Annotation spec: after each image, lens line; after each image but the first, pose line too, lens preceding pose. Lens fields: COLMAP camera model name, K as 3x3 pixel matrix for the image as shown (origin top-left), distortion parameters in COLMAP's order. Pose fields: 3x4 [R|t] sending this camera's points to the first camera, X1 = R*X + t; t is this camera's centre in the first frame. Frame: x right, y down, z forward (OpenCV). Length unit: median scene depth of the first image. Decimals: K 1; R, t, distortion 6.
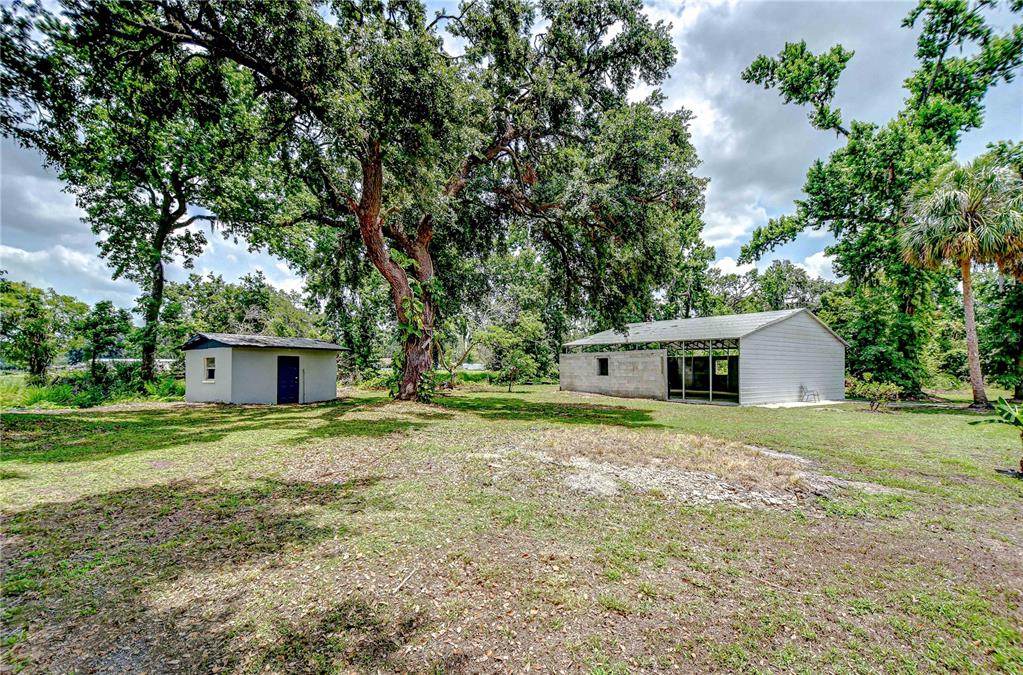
lens RADIAL K [[456.6, 0, 516.7], [0, 456.6, 354.5], [0, 0, 1]] dist [0.001694, 0.001024]
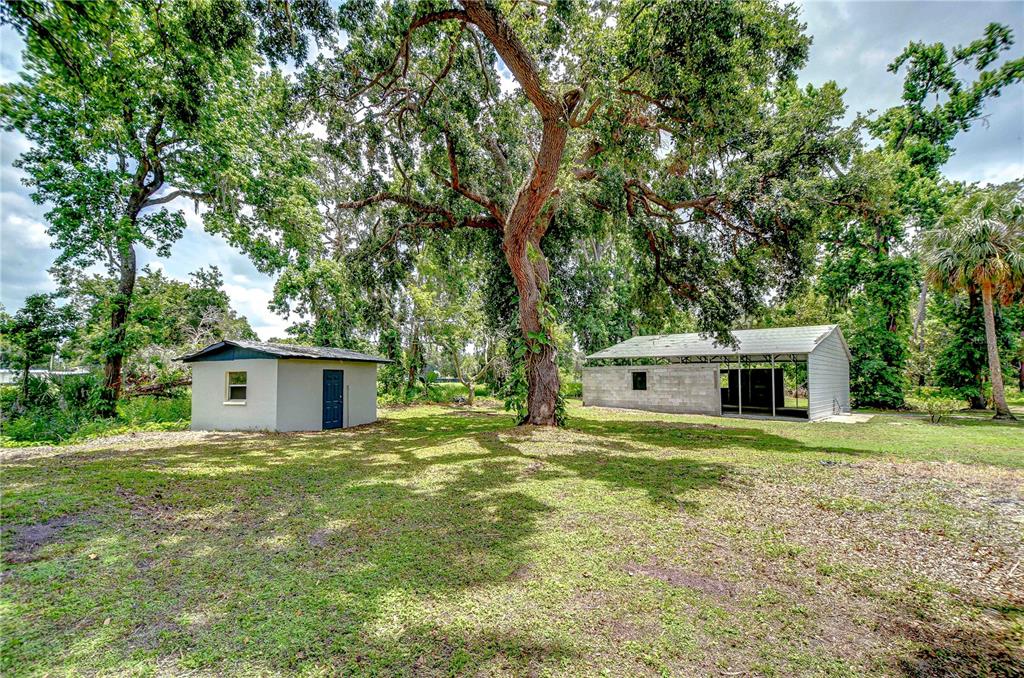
lens RADIAL K [[457.1, 0, 517.3], [0, 457.1, 356.0], [0, 0, 1]] dist [0.001694, 0.001024]
pose [[0.981758, 0.008252, 0.189957, -0.270041], [-0.004242, 0.999760, -0.021508, -0.003938], [-0.190088, 0.020310, 0.981557, 0.116782]]
